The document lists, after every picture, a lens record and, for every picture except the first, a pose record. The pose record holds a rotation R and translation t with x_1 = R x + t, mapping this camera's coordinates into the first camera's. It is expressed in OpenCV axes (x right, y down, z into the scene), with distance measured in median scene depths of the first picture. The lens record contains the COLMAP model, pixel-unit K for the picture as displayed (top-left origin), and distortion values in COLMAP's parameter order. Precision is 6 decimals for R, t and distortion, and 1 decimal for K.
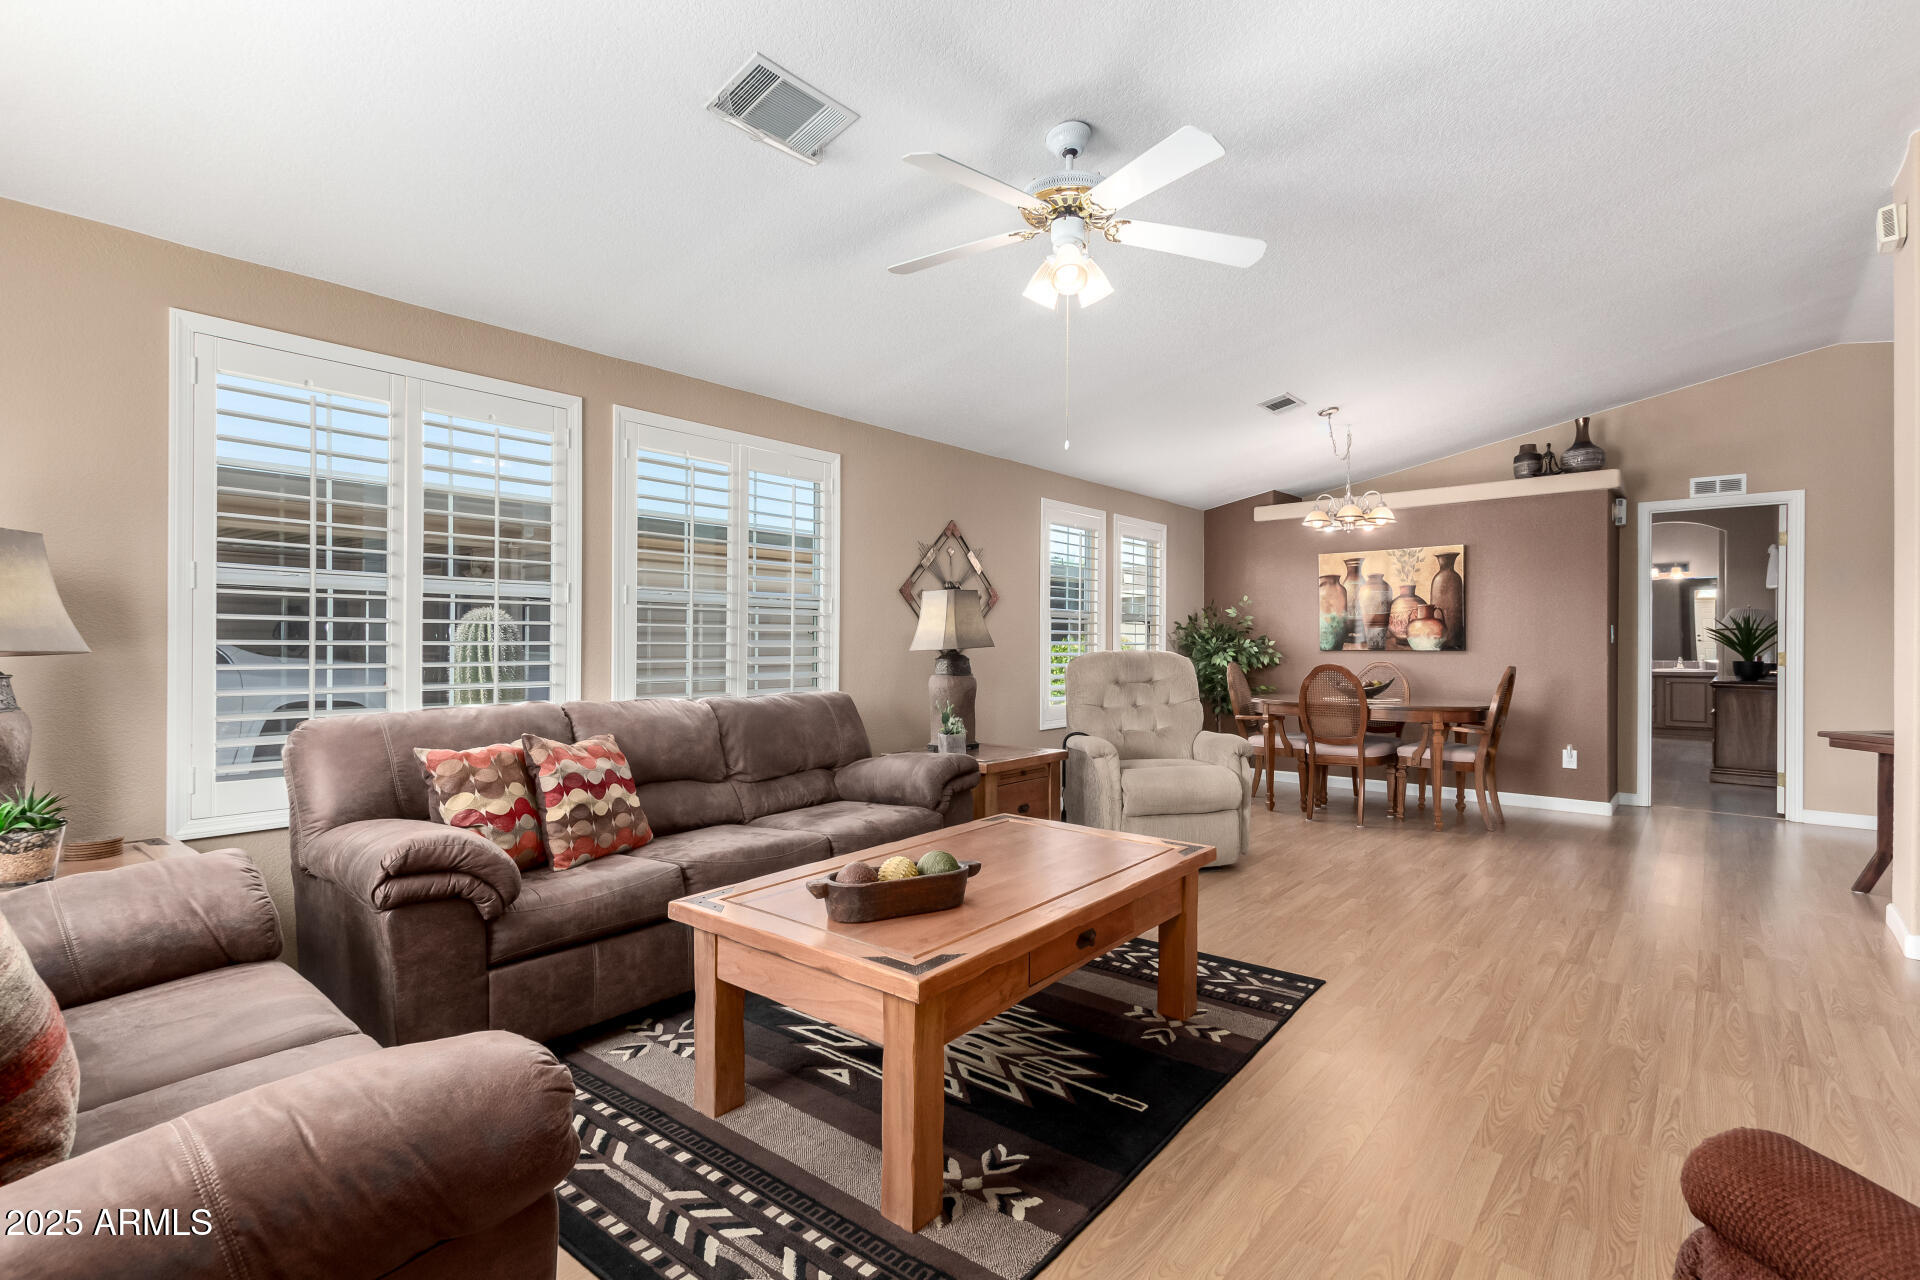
lens RADIAL K [[918.5, 0, 960.0], [0, 918.5, 640.0], [0, 0, 1]] dist [0.022755, -0.000045]
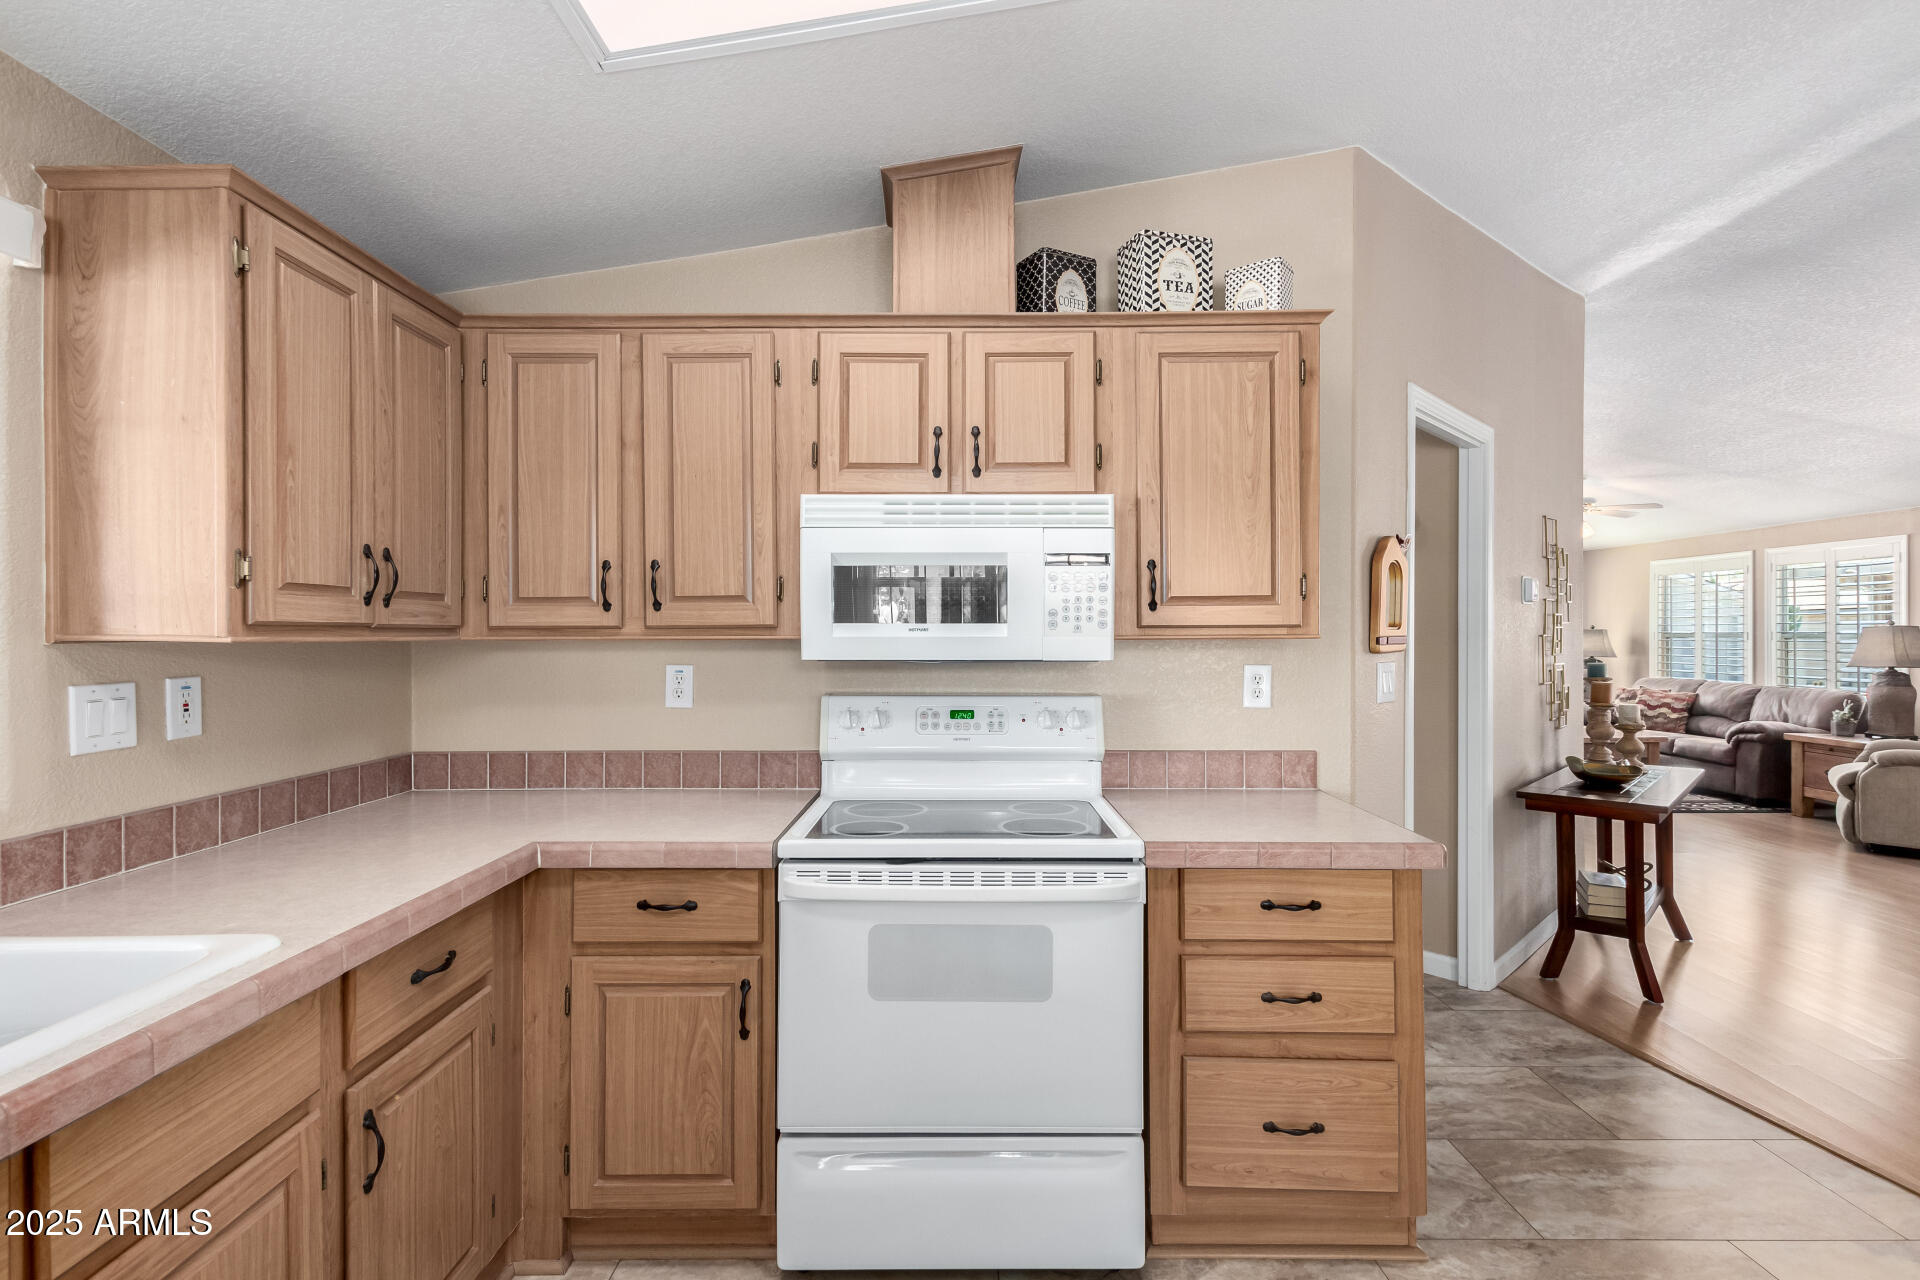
lens RADIAL K [[905.3, 0, 958.1], [0, 905.3, 633.8], [0, 0, 1]] dist [-0.000292, -0.000212]
pose [[-0.778469, -0.003049, -0.627676, 1.354253], [0.000541, 0.999985, -0.005528, -0.024561], [0.627683, -0.004643, -0.778455, 0.802576]]
